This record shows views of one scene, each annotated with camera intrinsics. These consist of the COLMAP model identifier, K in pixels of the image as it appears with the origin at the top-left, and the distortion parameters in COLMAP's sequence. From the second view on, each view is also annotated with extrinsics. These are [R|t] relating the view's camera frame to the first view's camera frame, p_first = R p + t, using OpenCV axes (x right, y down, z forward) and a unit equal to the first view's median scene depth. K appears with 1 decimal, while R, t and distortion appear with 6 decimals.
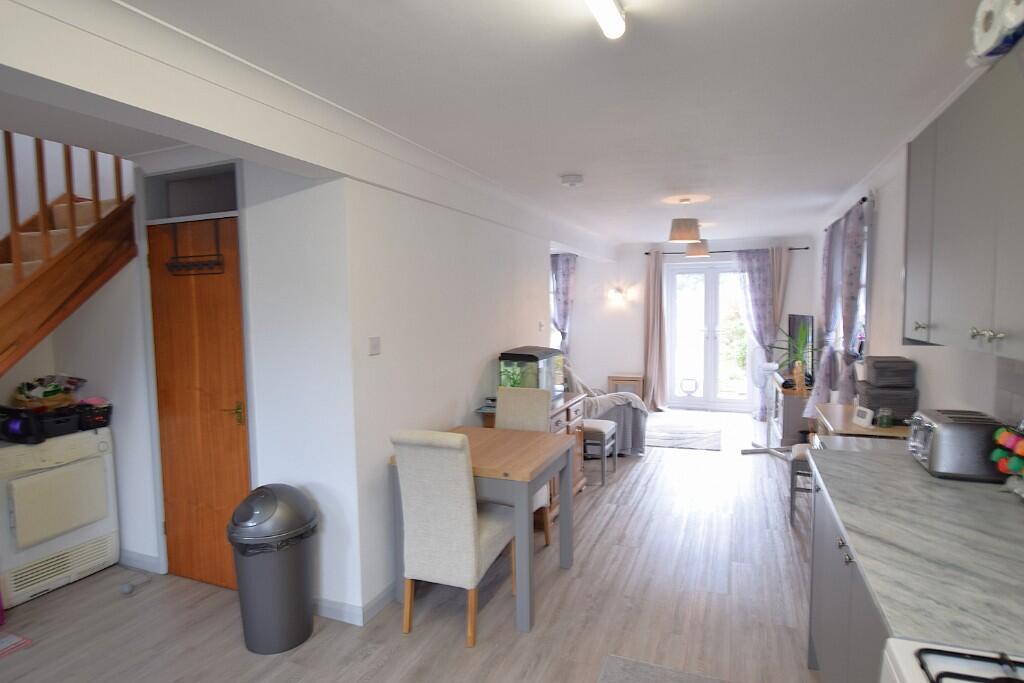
lens RADIAL K [[564.5, 0, 516.1], [0, 564.5, 344.0], [0, 0, 1]] dist [-0.048737, 0.032815]
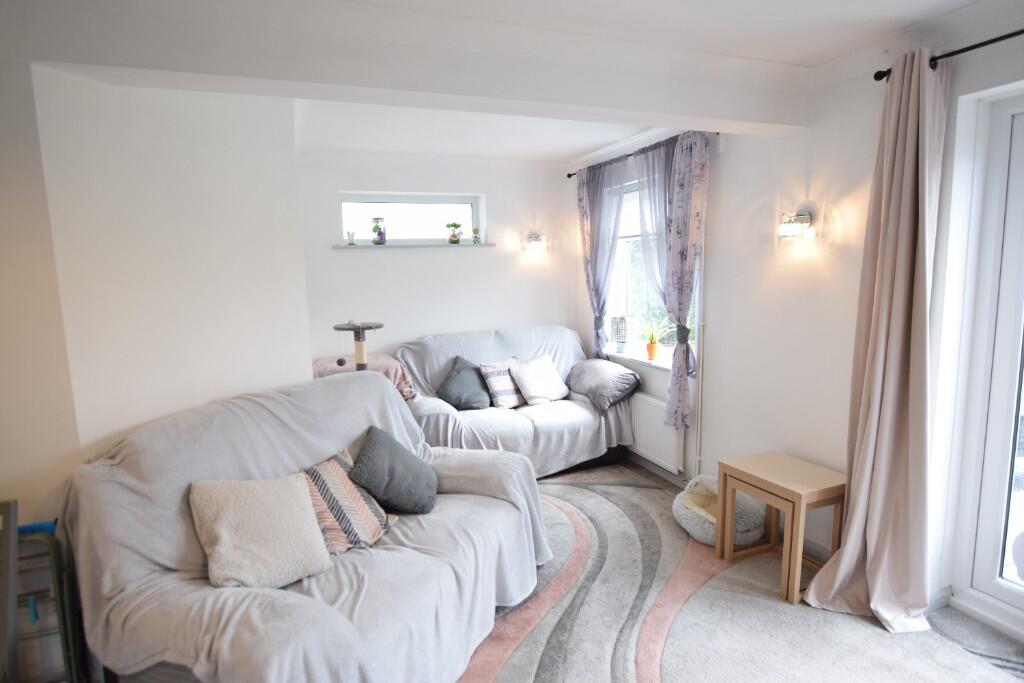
lens RADIAL K [[564.5, 0, 516.1], [0, 564.5, 344.0], [0, 0, 1]] dist [-0.048737, 0.032815]
pose [[0.700547, 0.091125, -0.707764, 0.407930], [-0.037558, 0.995147, 0.090952, -0.056464], [0.712617, -0.037134, 0.700570, 0.862651]]
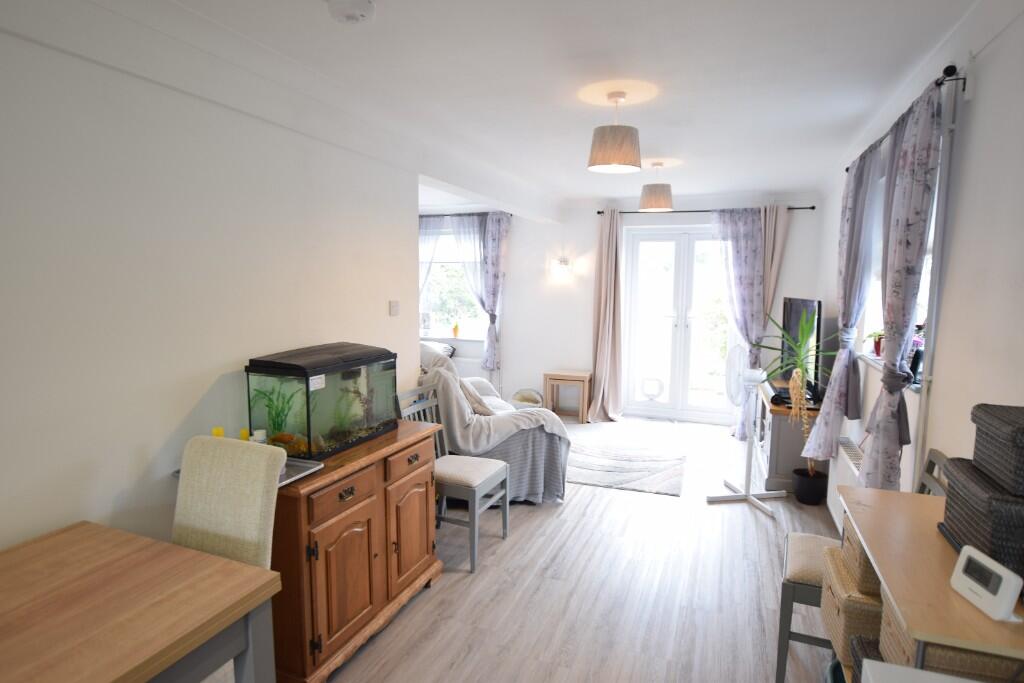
lens RADIAL K [[564.5, 0, 516.1], [0, 564.5, 344.0], [0, 0, 1]] dist [-0.048737, 0.032815]
pose [[0.999674, 0.021093, 0.014368, 0.146725], [-0.021665, 0.998929, 0.040891, -0.017187], [-0.013490, -0.041189, 0.999060, 0.311986]]
